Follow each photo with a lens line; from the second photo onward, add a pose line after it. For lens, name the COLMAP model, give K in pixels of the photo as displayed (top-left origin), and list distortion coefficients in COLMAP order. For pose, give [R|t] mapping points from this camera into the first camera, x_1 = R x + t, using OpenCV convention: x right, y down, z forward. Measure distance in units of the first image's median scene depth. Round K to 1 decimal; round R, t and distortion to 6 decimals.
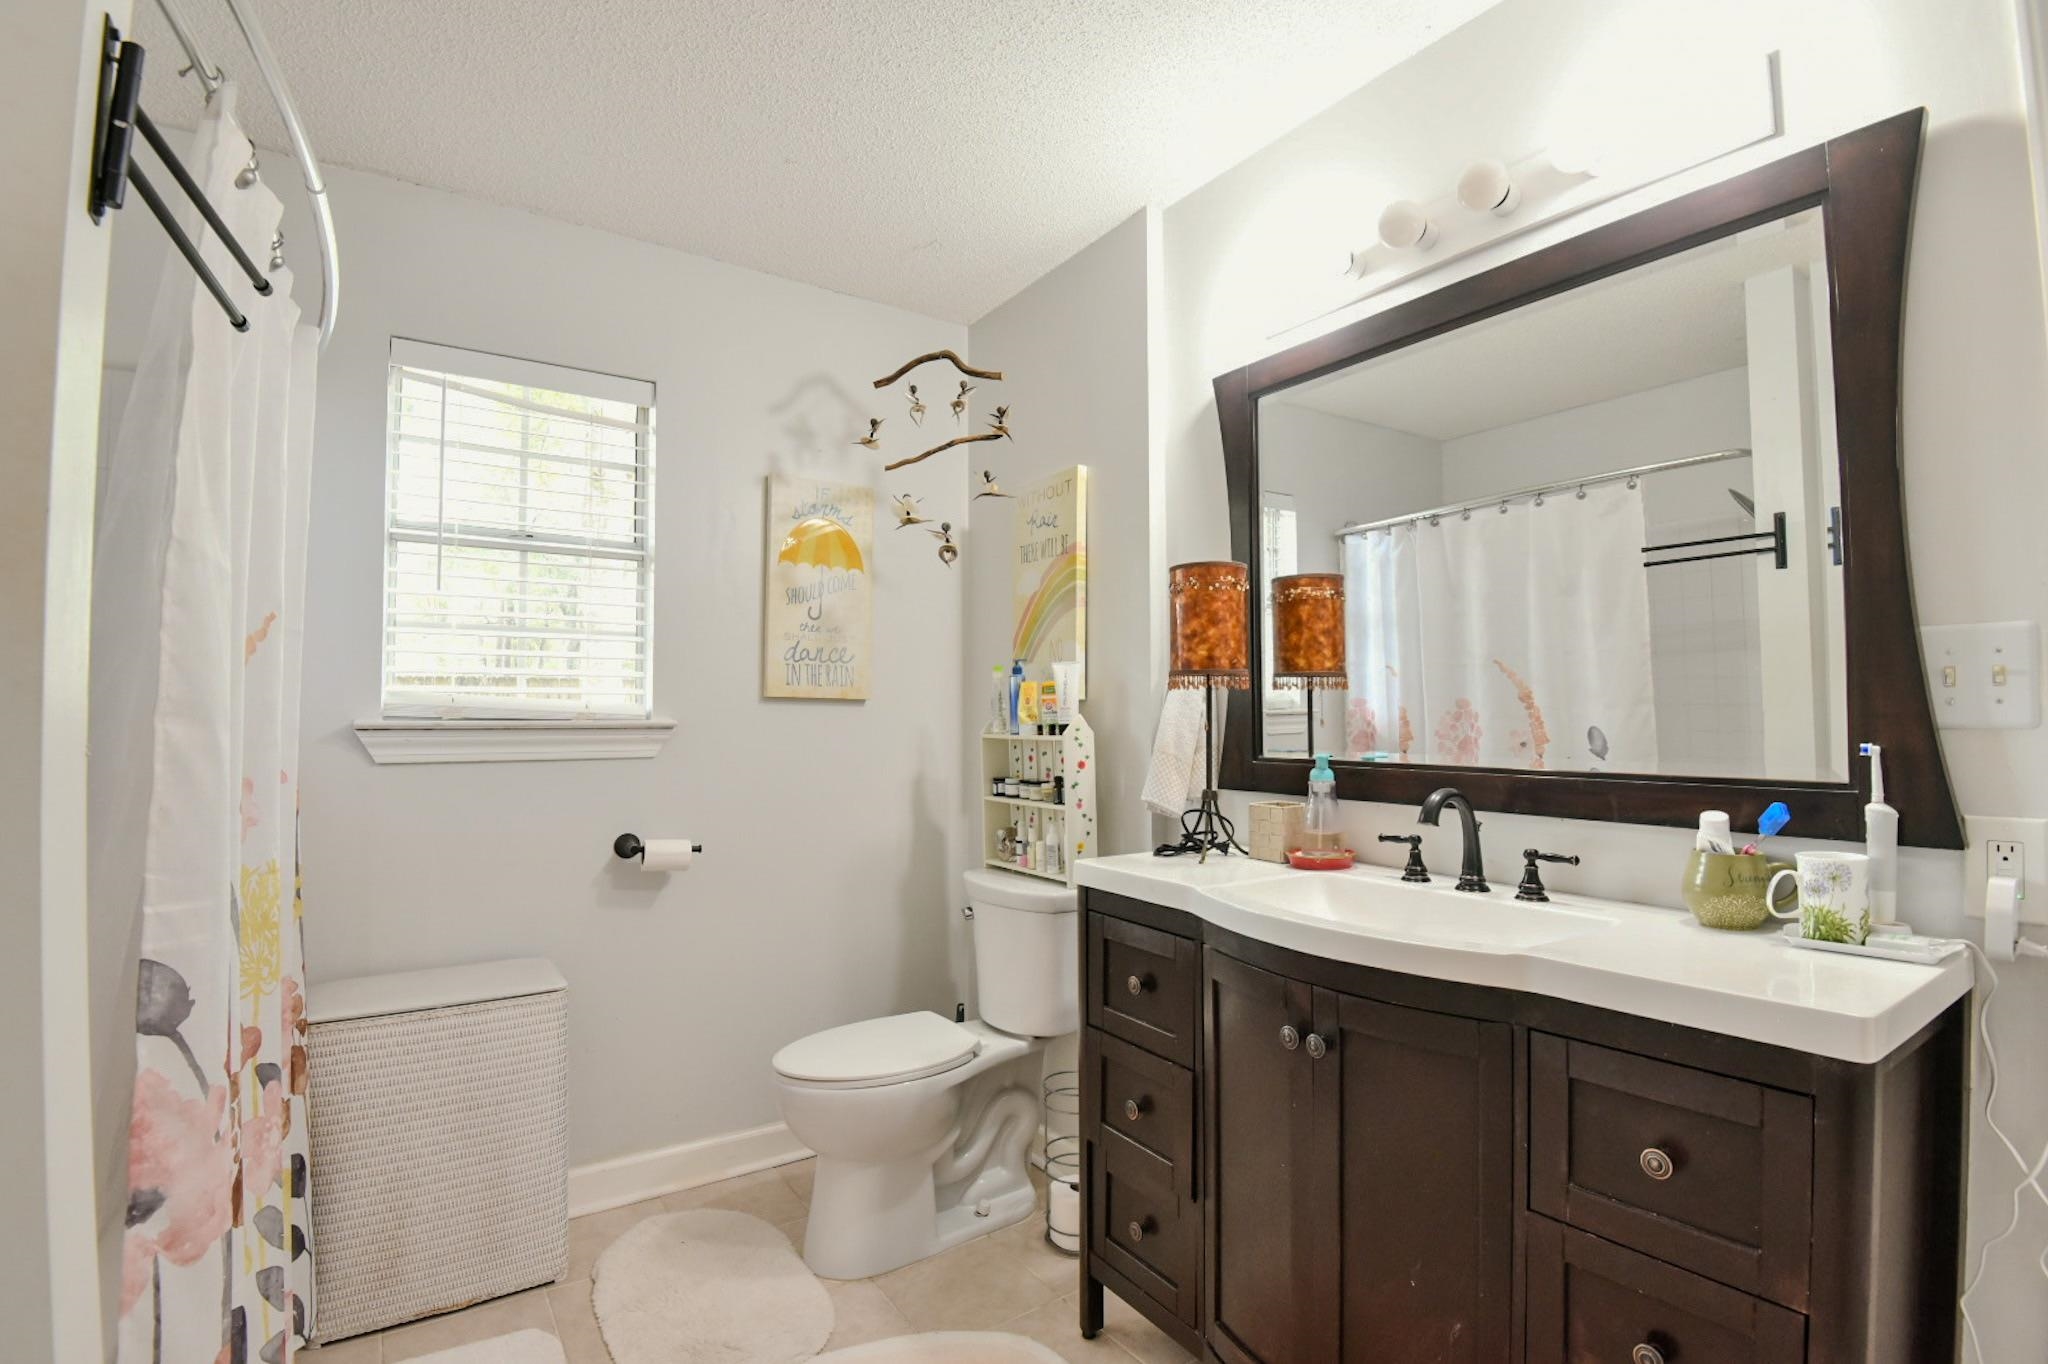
lens RADIAL K [[942.1, 0, 1016.1], [0, 942.1, 690.5], [0, 0, 1]] dist [-0.010845, -0.025402]
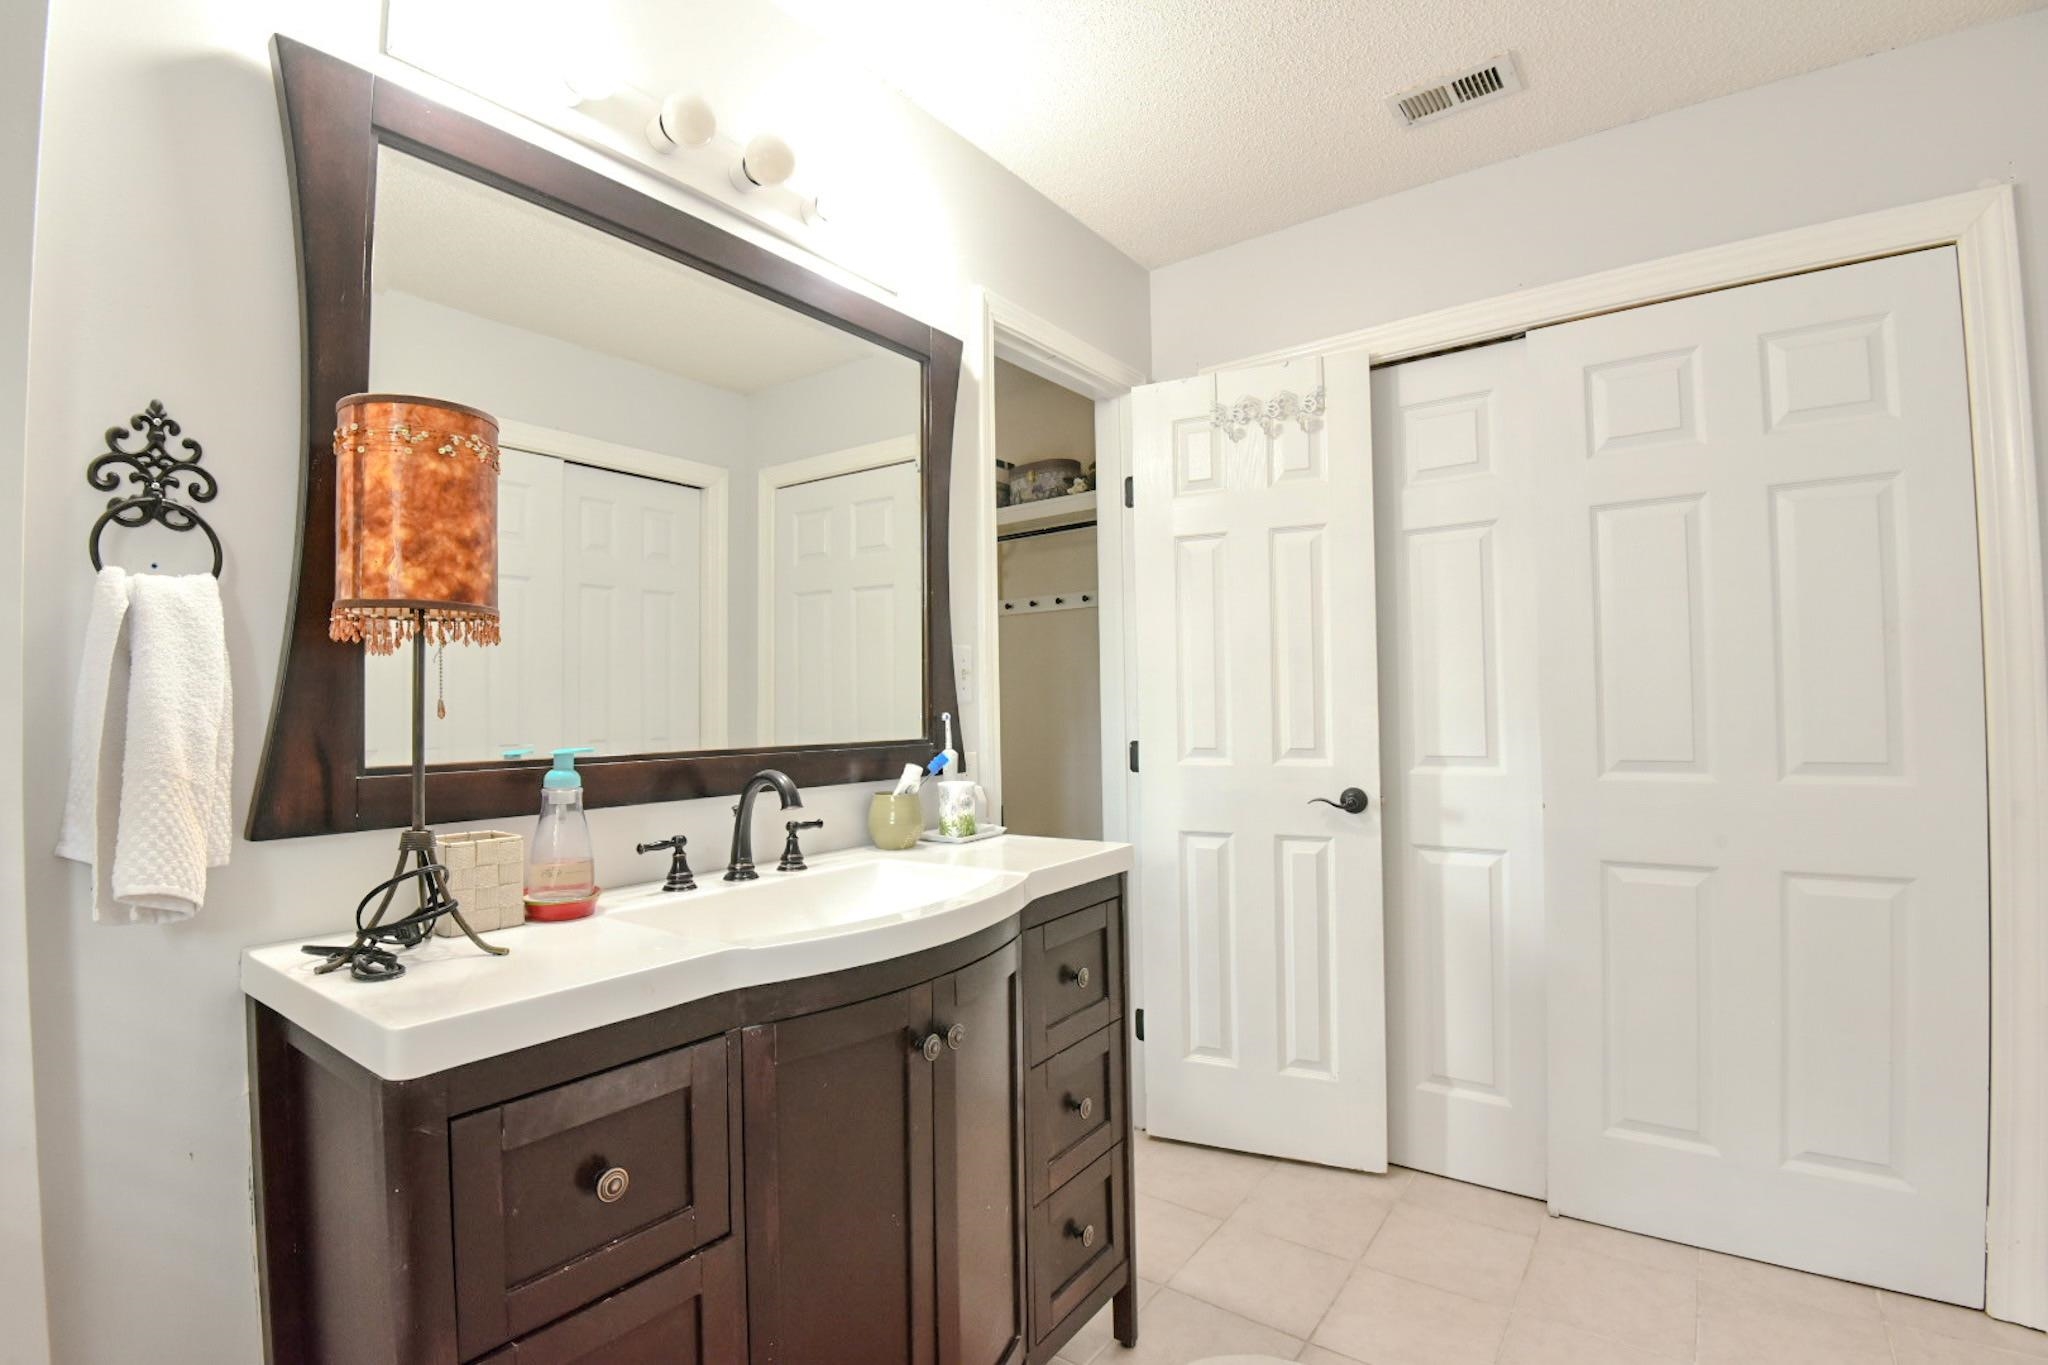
lens RADIAL K [[942.1, 0, 1016.1], [0, 942.1, 691.0], [0, 0, 1]] dist [-0.010845, -0.025402]
pose [[-0.311449, 0.022364, 0.950000, -0.494753], [-0.012643, 0.999537, -0.027676, 0.044266], [-0.950179, -0.020631, -0.311022, 1.005107]]
